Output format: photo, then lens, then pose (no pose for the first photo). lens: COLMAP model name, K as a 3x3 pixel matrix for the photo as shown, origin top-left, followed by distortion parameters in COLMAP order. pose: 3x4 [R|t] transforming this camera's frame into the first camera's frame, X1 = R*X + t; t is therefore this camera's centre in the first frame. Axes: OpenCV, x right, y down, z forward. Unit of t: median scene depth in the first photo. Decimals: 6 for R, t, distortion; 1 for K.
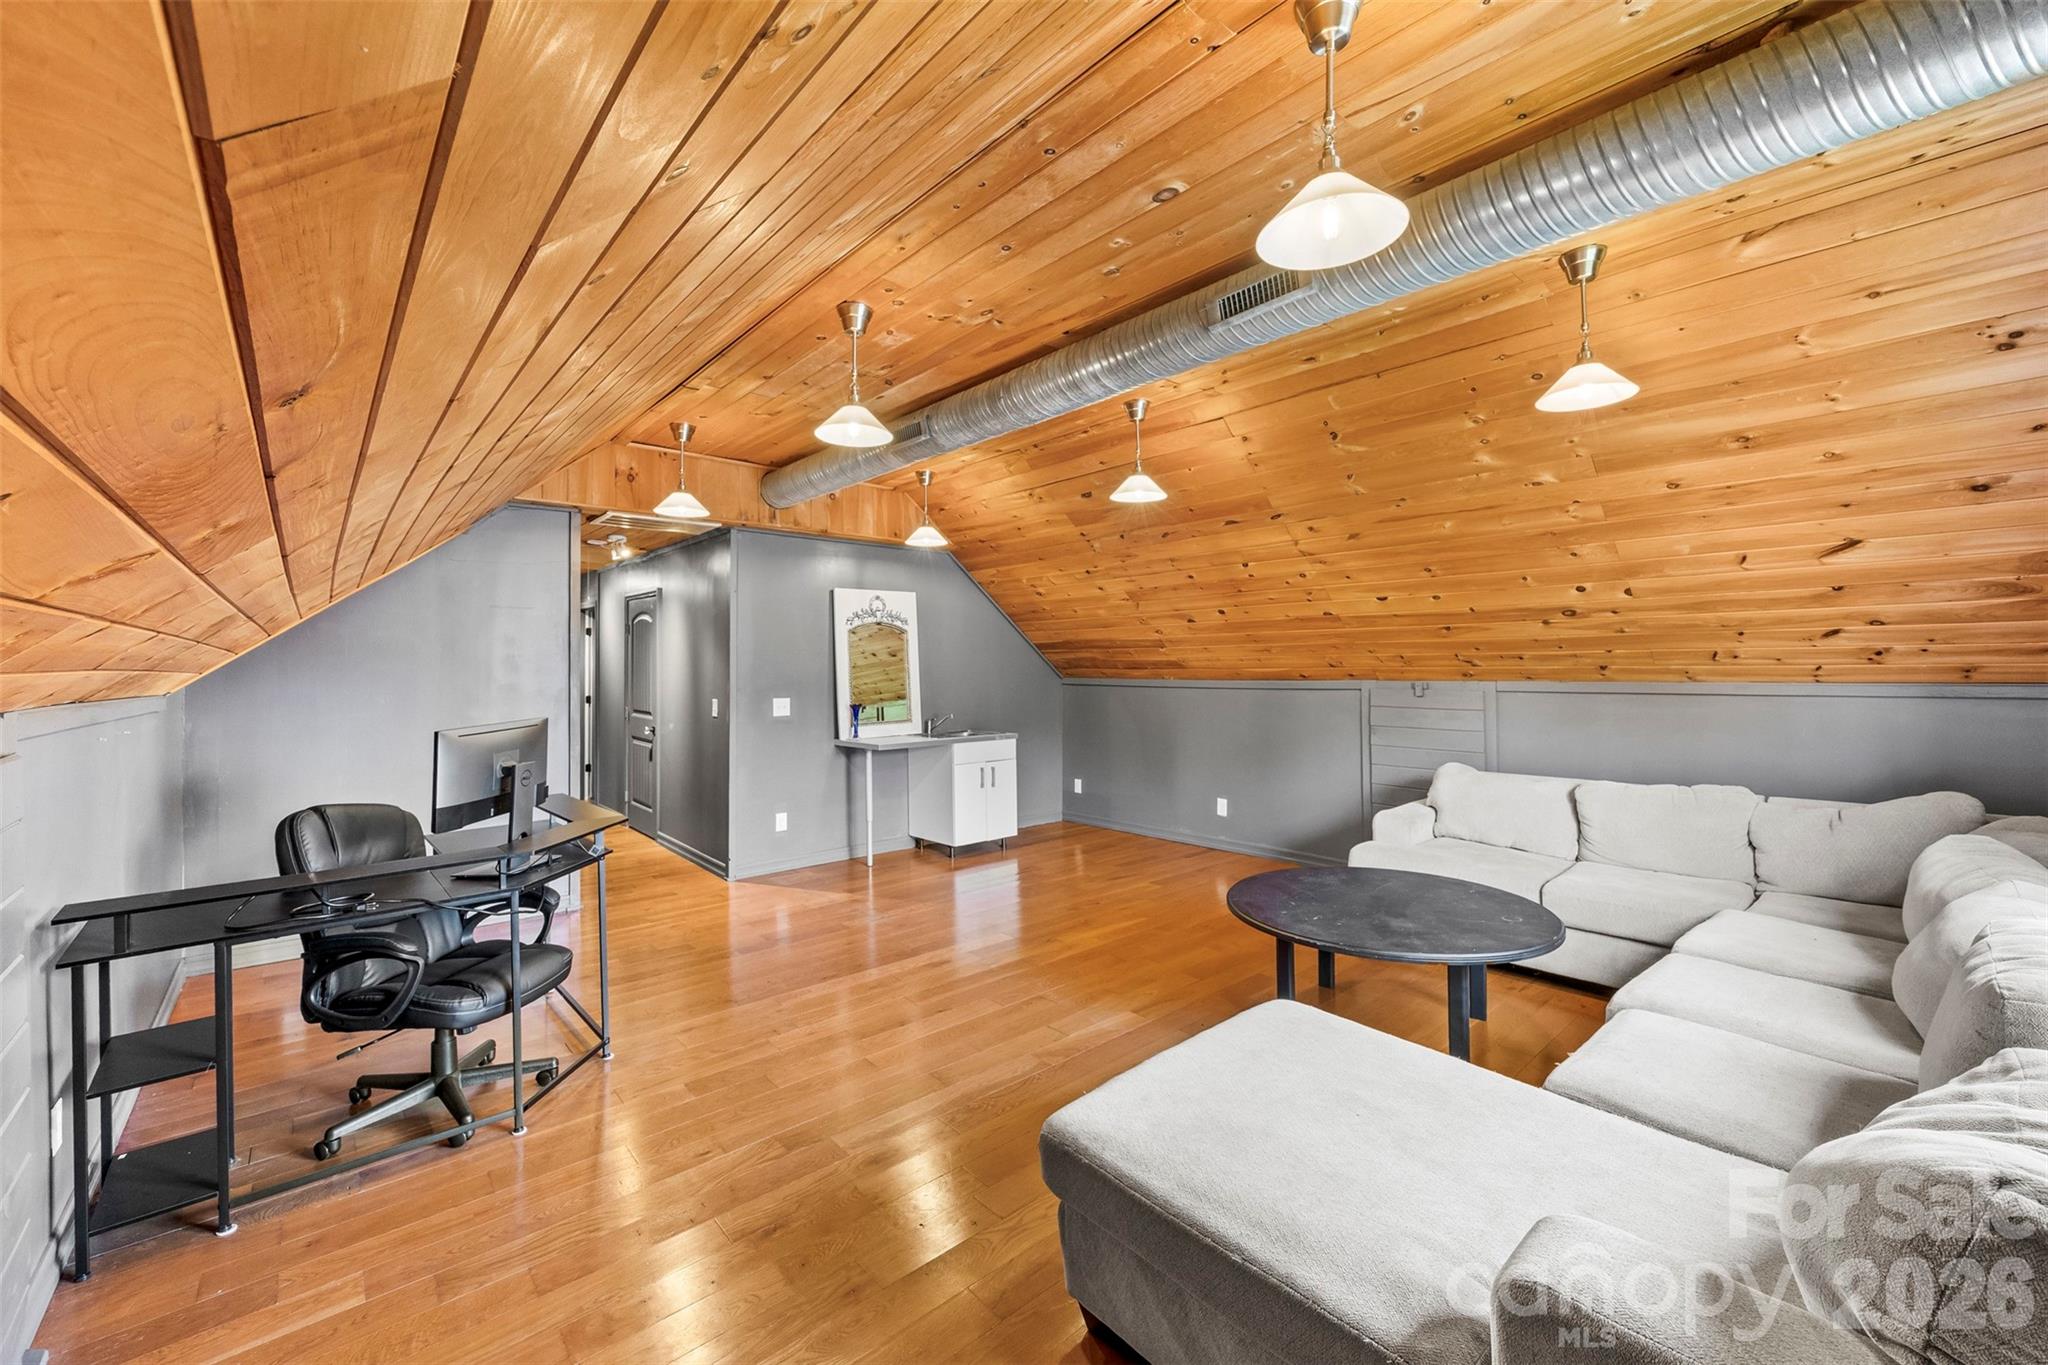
lens RADIAL K [[793.7, 0, 1023.3], [0, 793.7, 671.1], [0, 0, 1]] dist [0.015923, 0.000050]
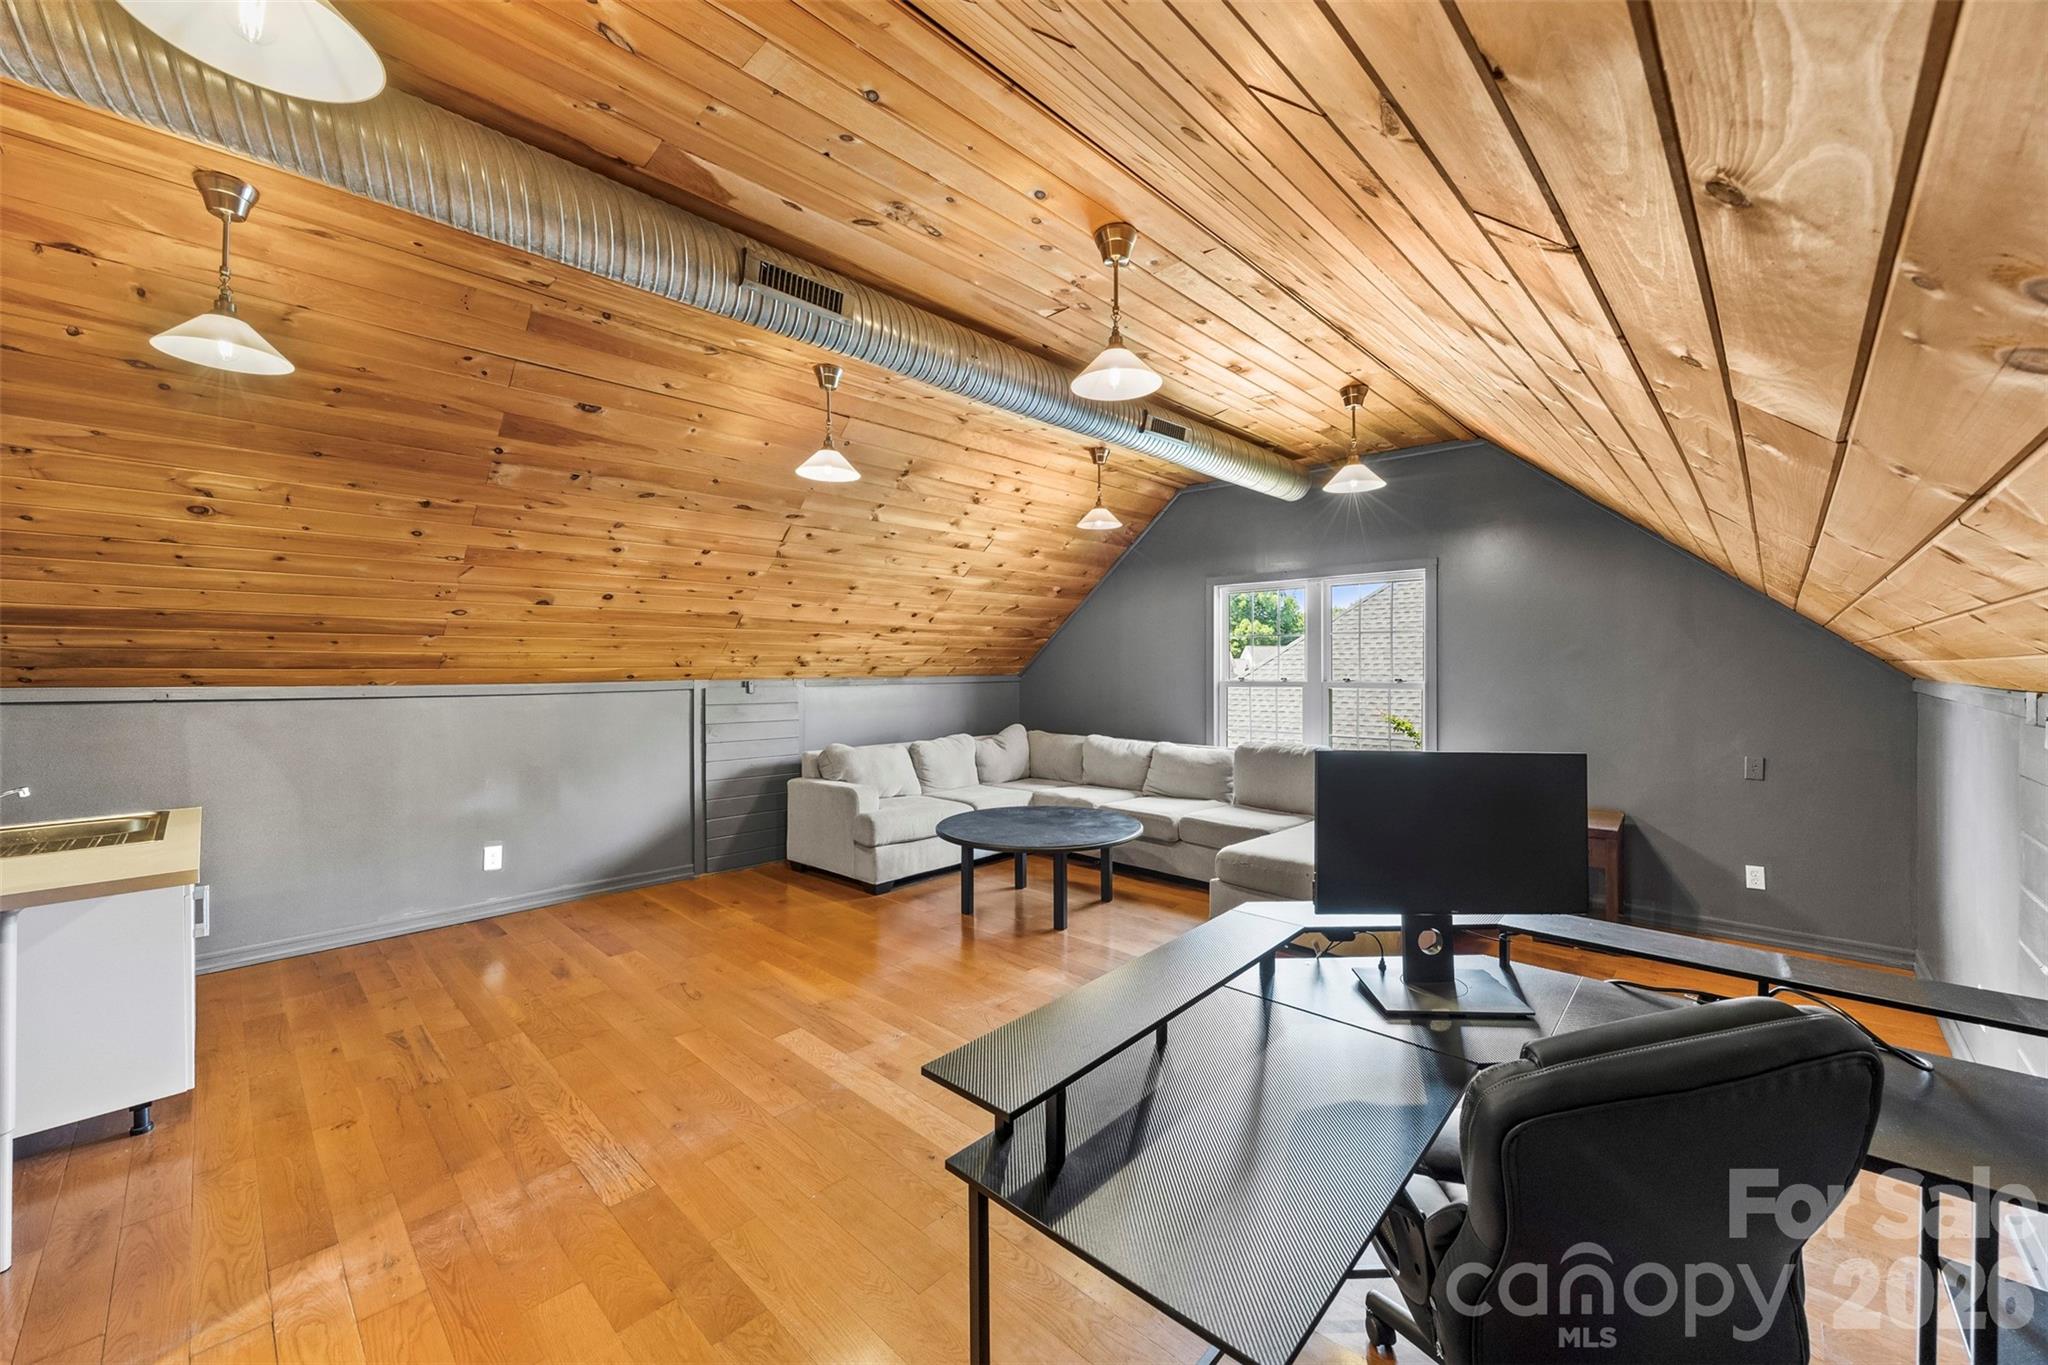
lens RADIAL K [[793.7, 0, 1023.4], [0, 793.7, 679.5], [0, 0, 1]] dist [0.015923, 0.000050]
pose [[-0.076946, -0.007984, 0.997003, -0.643132], [0.002950, 0.999962, 0.008235, 0.004249], [-0.997031, 0.003574, -0.076919, 0.712204]]
